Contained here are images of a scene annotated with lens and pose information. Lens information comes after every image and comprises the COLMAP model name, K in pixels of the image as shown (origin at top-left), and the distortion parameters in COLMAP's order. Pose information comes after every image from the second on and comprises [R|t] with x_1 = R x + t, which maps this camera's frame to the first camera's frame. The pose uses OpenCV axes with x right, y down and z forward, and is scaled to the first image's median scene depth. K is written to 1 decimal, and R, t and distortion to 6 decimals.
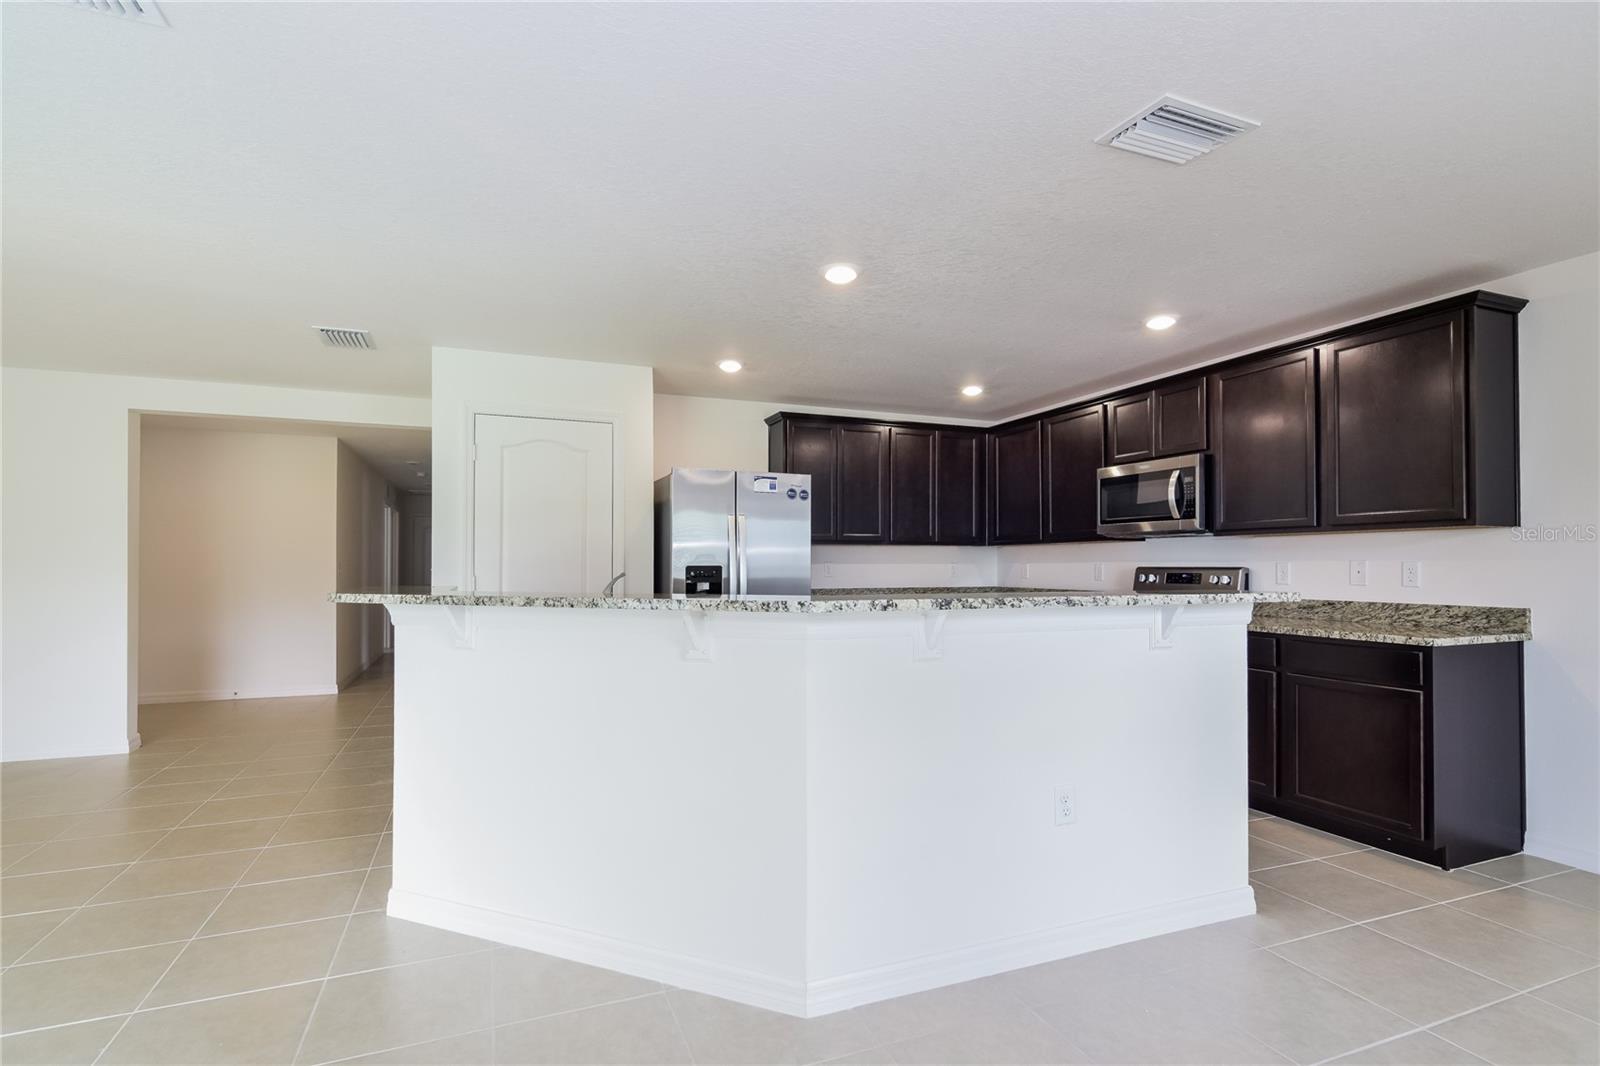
lens RADIAL K [[758.7, 0, 794.6], [0, 758.7, 565.7], [0, 0, 1]] dist [-0.021190, -0.000109]
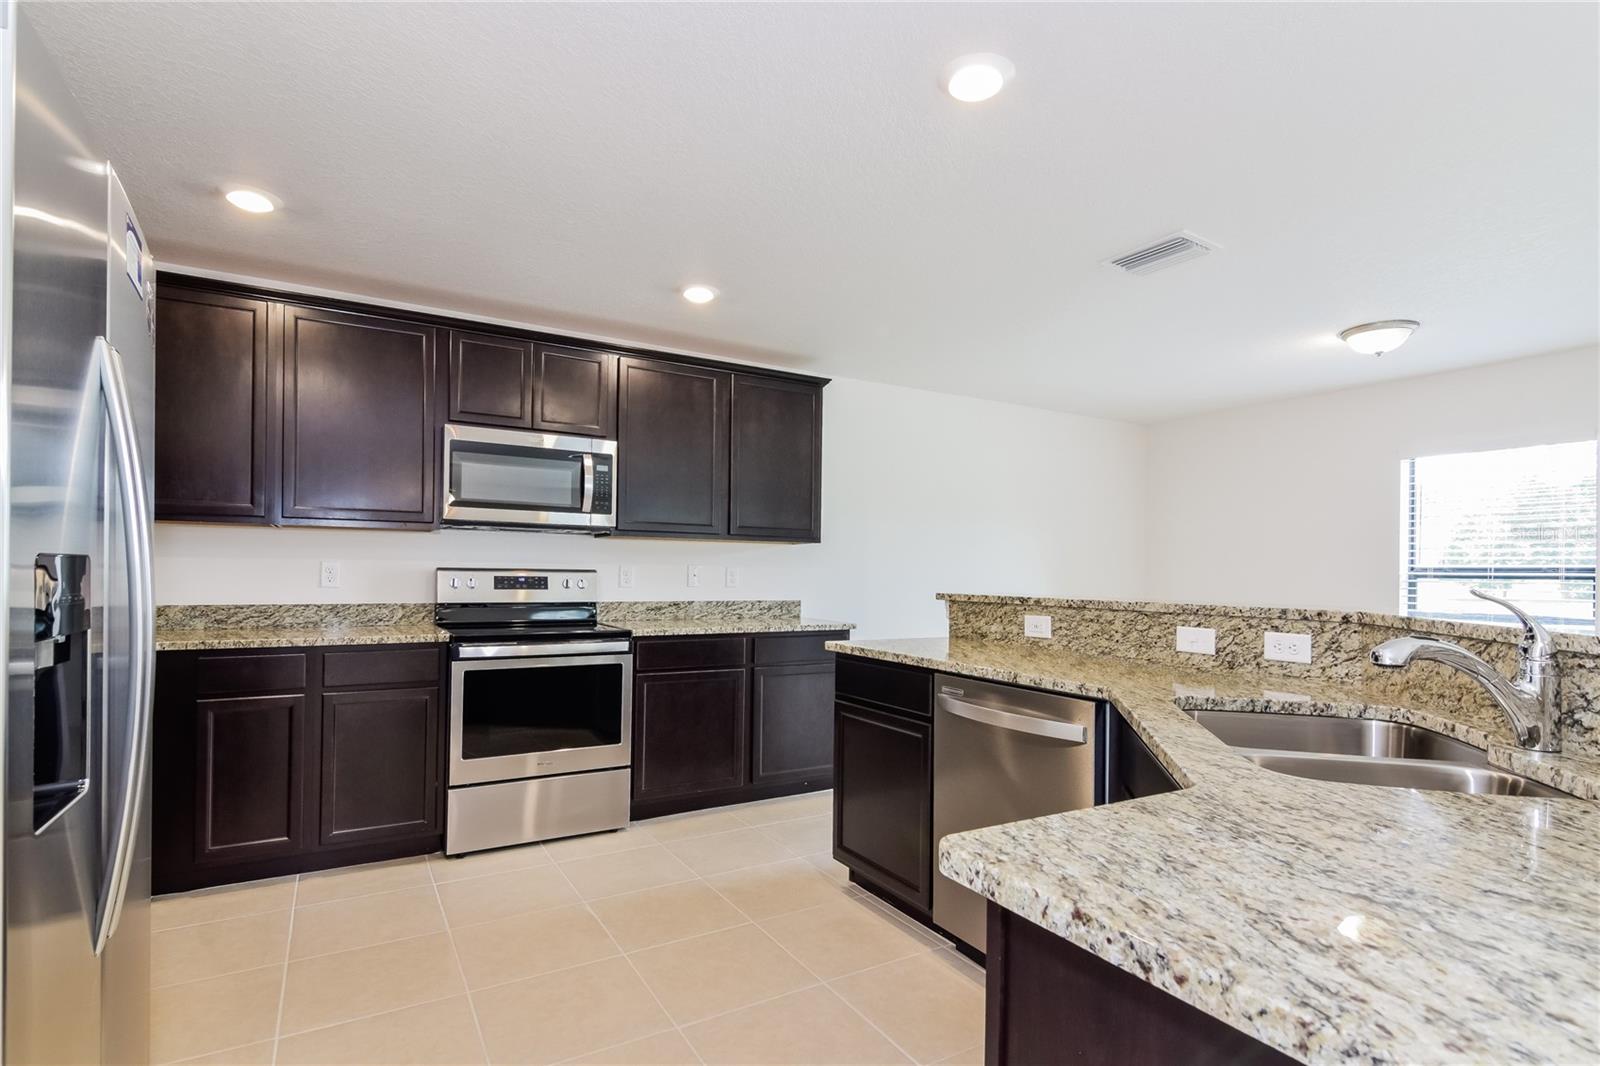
lens RADIAL K [[758.7, 0, 794.6], [0, 758.7, 565.7], [0, 0, 1]] dist [-0.021190, -0.000109]
pose [[-0.142668, 0.004762, 0.989759, -0.460096], [-0.015240, 0.999859, -0.007008, -0.000048], [-0.989653, -0.016083, -0.142576, 1.123911]]
